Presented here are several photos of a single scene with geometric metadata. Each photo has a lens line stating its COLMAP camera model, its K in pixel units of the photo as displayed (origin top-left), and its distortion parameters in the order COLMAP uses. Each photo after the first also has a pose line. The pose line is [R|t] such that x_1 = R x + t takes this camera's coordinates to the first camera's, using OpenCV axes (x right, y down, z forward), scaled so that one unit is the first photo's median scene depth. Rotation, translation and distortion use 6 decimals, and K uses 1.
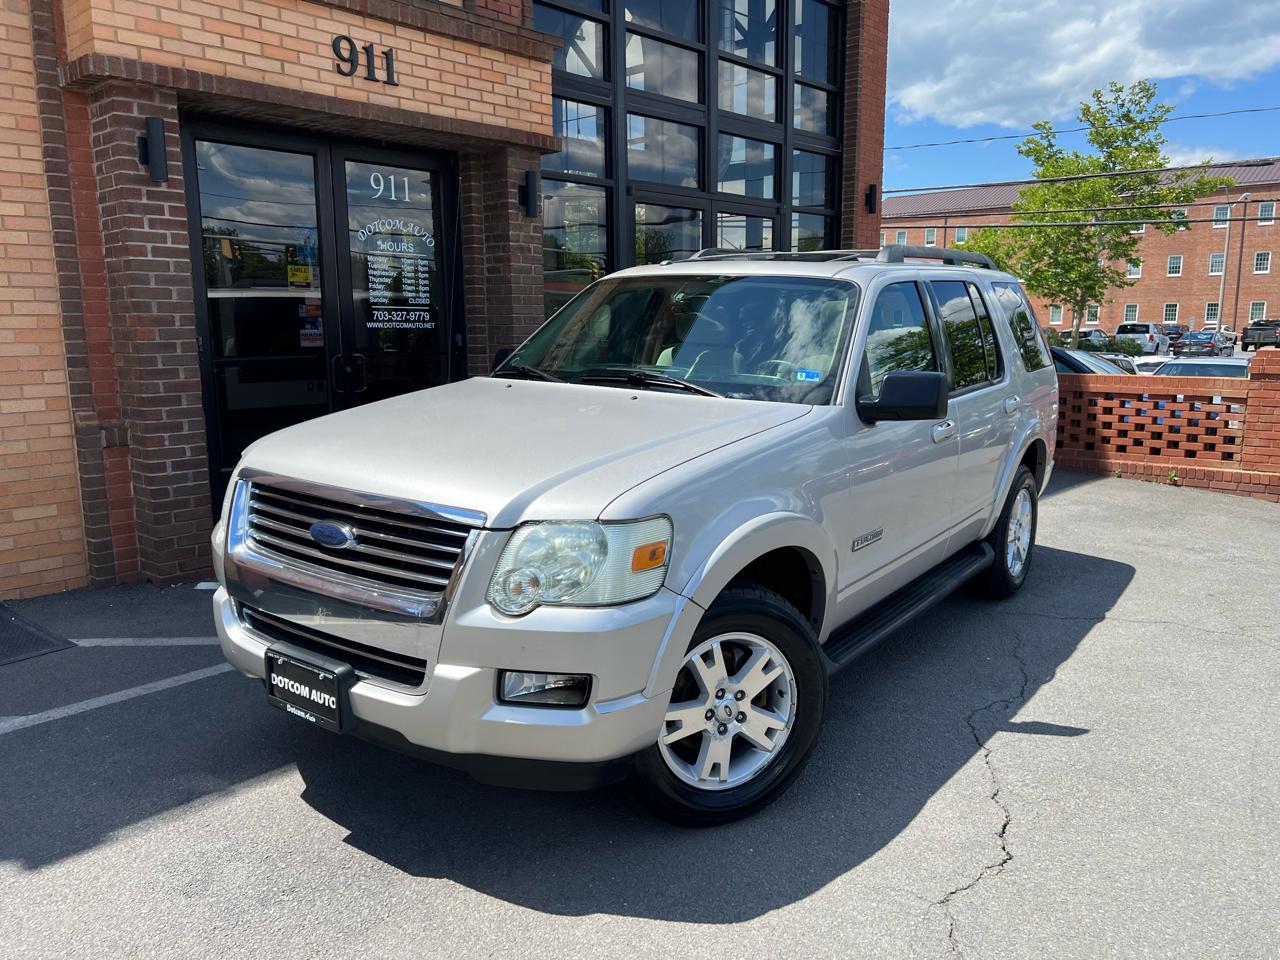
lens RADIAL K [[966.5, 0, 637.3], [0, 966.5, 477.1], [0, 0, 1]] dist [0.038363, -0.037874]
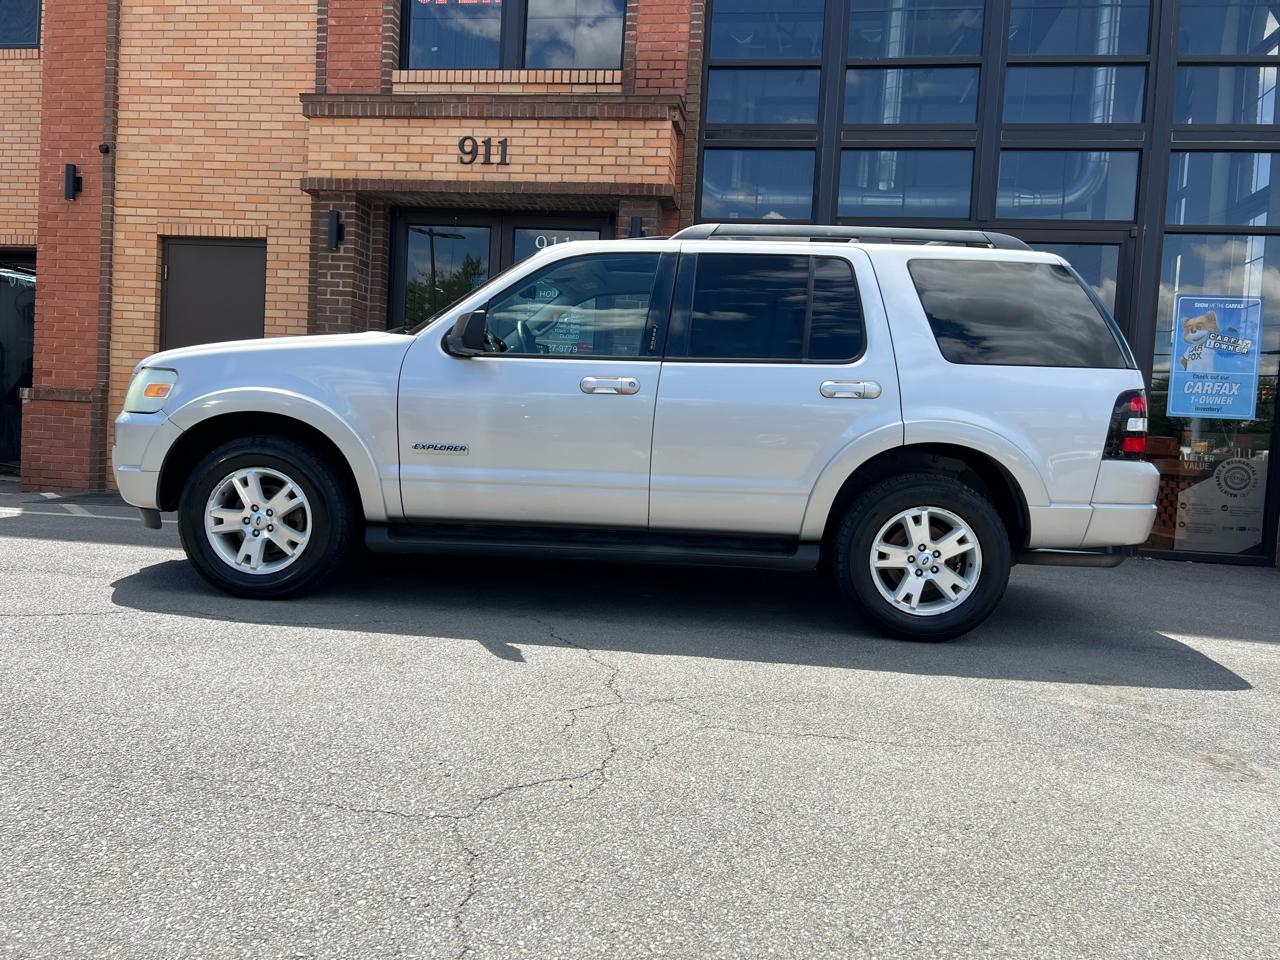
lens RADIAL K [[962.0, 0, 645.0], [0, 962.0, 479.6], [0, 0, 1]] dist [0.052652, -0.060906]
pose [[0.554399, 0.071372, -0.829185, 1.005231], [-0.191091, 0.980614, -0.043358, 0.034792], [0.810016, 0.182487, 0.557290, 0.524828]]
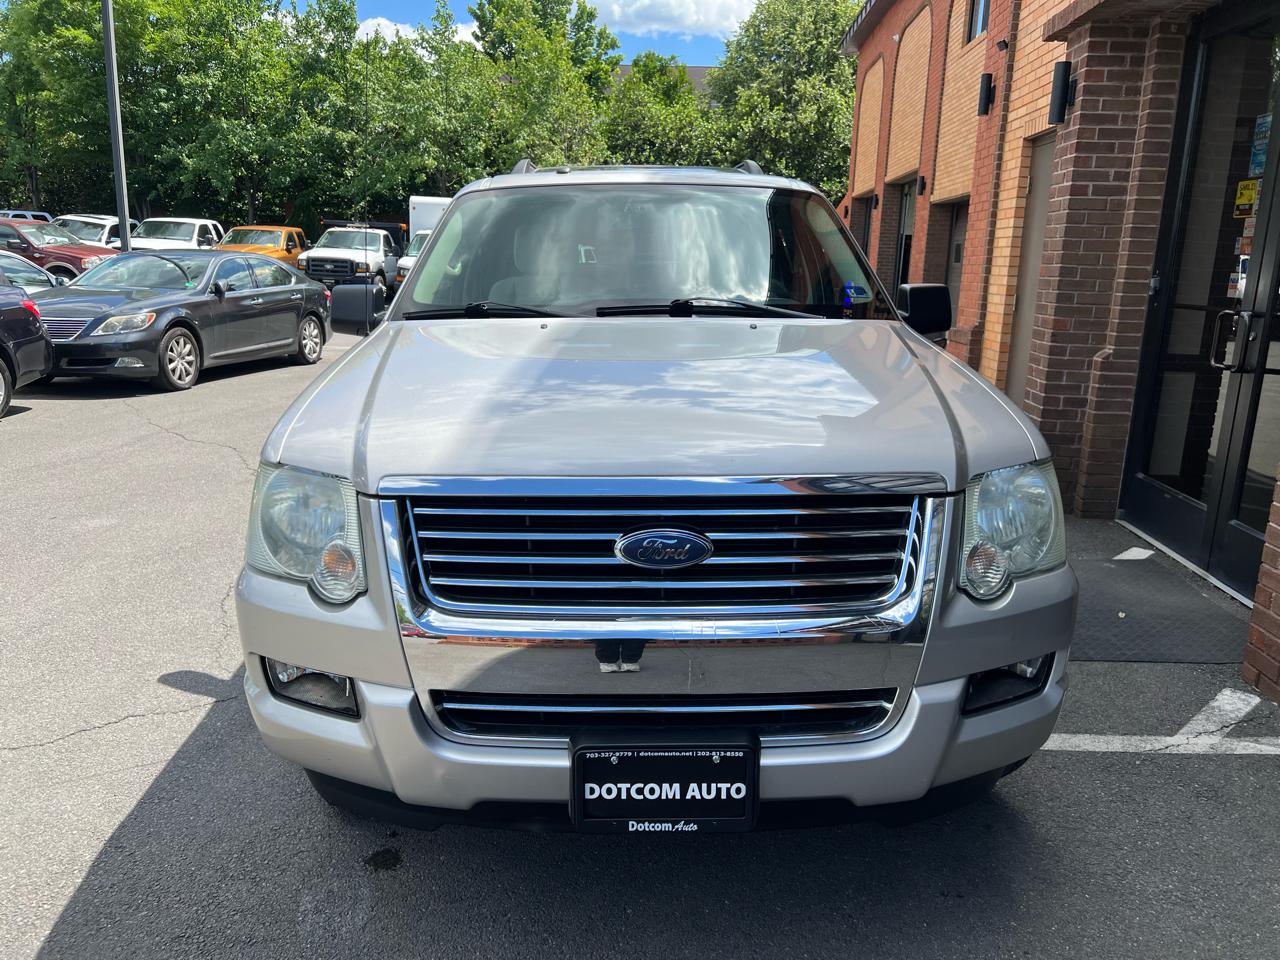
lens RADIAL K [[967.3, 0, 644.3], [0, 967.3, 482.1], [0, 0, 1]] dist [0.040799, -0.044167]
pose [[-0.770170, 0.126157, -0.625239, 0.491194], [-0.123617, 0.932137, 0.340352, -0.216697], [0.625746, 0.339419, -0.702308, 1.400763]]
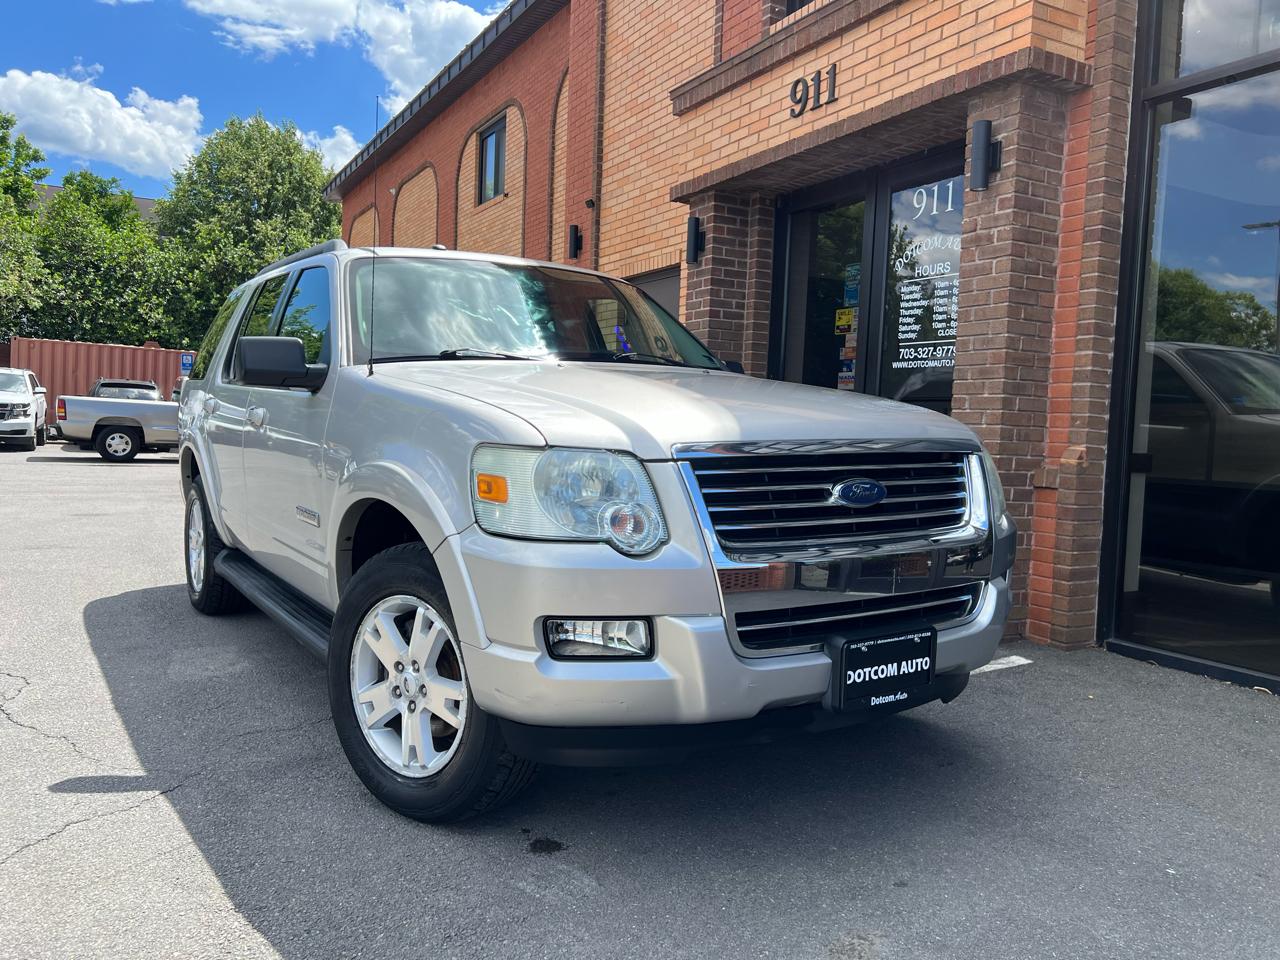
lens RADIAL K [[967.3, 0, 644.3], [0, 967.3, 482.1], [0, 0, 1]] dist [0.040799, -0.044167]
pose [[-0.308185, 0.049254, -0.950051, 0.727928], [-0.183398, 0.976850, 0.110136, -0.124520], [0.933481, 0.208180, -0.292017, 1.226524]]
